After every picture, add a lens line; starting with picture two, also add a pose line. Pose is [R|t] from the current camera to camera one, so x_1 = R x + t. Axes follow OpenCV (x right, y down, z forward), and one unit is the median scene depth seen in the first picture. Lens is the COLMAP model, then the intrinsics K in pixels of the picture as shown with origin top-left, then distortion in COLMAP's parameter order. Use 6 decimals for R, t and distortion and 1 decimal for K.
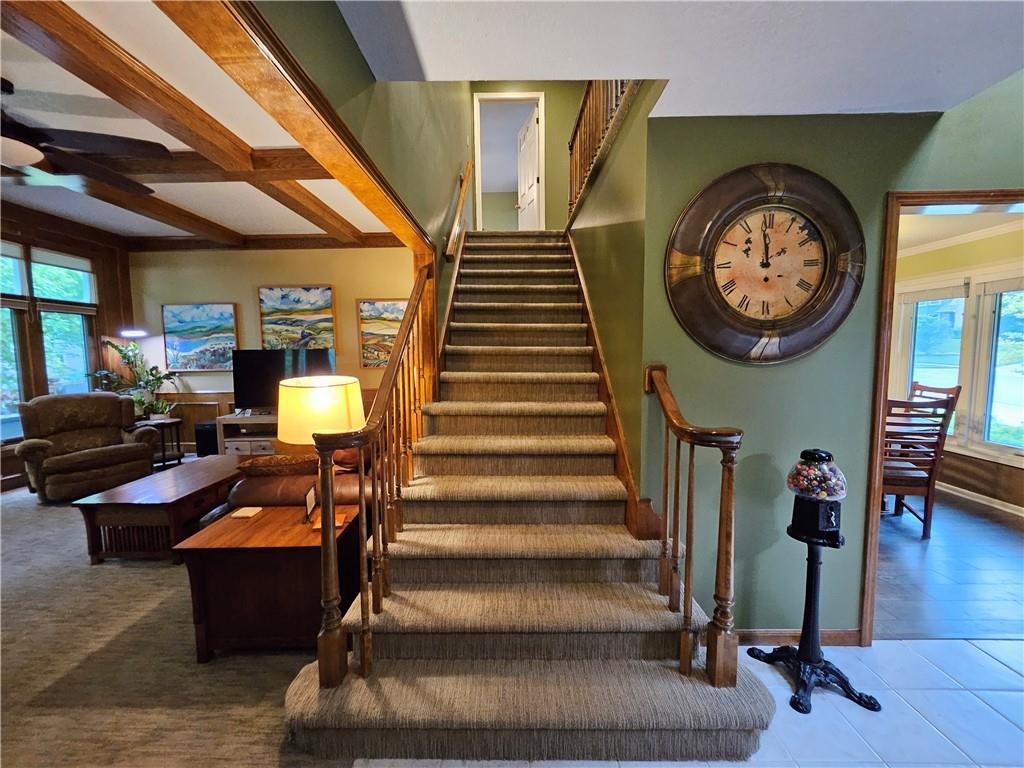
lens RADIAL K [[403.7, 0, 508.6], [0, 403.7, 381.7], [0, 0, 1]] dist [-0.001240, -0.001304]
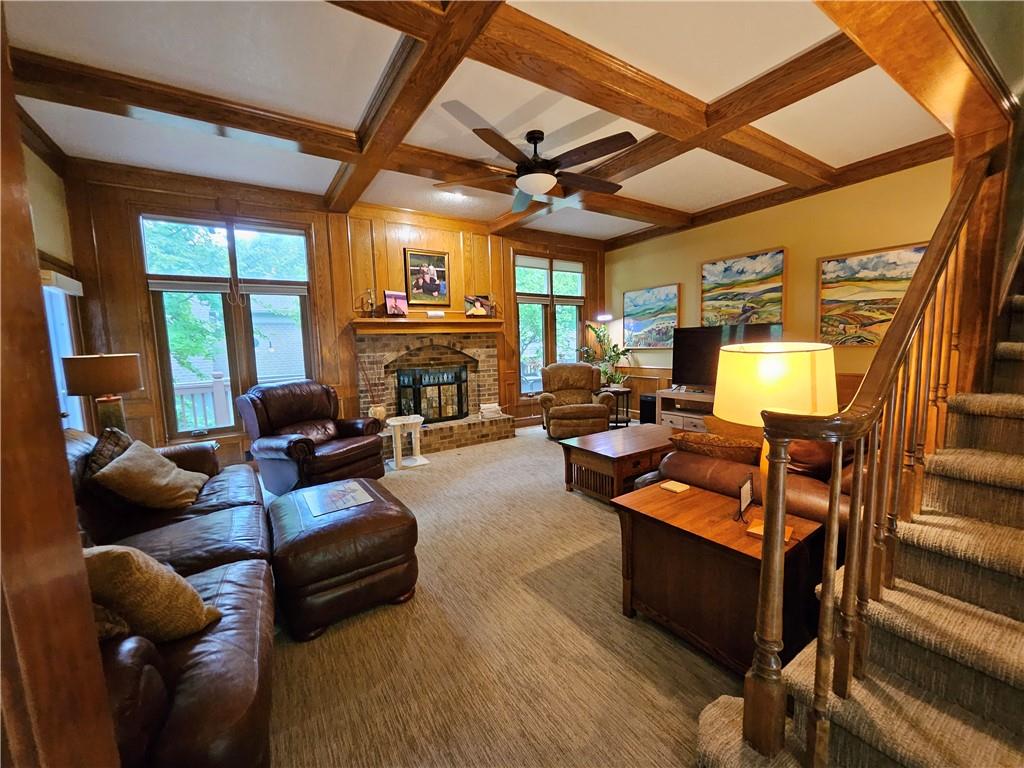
lens RADIAL K [[403.7, 0, 509.3], [0, 403.7, 383.5], [0, 0, 1]] dist [-0.001240, -0.001304]
pose [[0.553587, 0.079600, -0.828978, -0.072815], [-0.043947, 0.996827, 0.066370, 0.026477], [0.831631, -0.000311, 0.555329, 0.111289]]
